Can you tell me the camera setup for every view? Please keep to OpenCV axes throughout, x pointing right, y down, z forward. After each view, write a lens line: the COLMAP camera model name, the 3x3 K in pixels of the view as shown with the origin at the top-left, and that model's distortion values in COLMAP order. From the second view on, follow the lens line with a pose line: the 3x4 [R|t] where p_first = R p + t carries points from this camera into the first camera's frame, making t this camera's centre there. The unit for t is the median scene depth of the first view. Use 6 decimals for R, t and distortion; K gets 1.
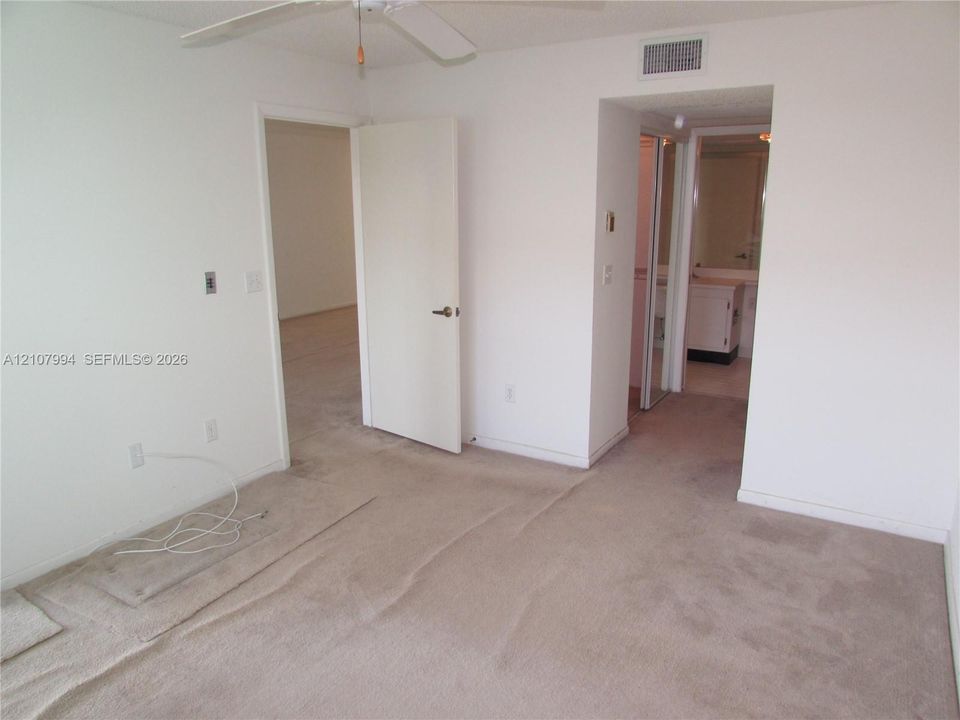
lens RADIAL K [[677.6, 0, 480.0], [0, 677.6, 360.0], [0, 0, 1]] dist [-0.051686, 0.018745]
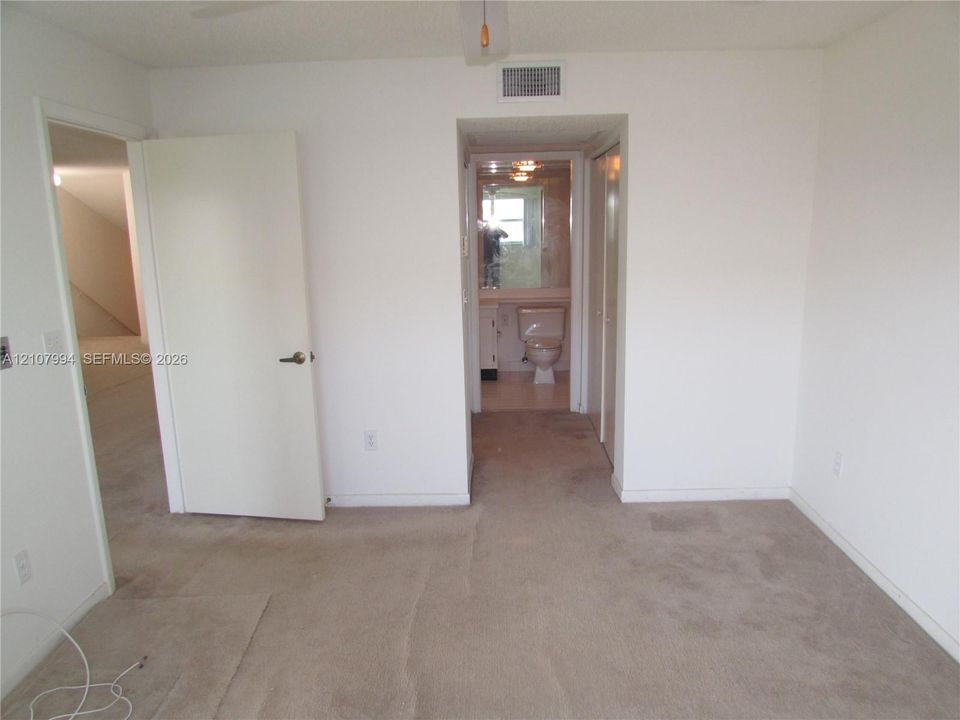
lens RADIAL K [[677.6, 0, 480.0], [0, 677.6, 360.0], [0, 0, 1]] dist [-0.051686, 0.018745]
pose [[0.861690, -0.116039, 0.493990, -0.290660], [0.138051, 0.990391, -0.008166, -0.032449], [-0.488296, 0.075233, 0.869429, 0.160500]]
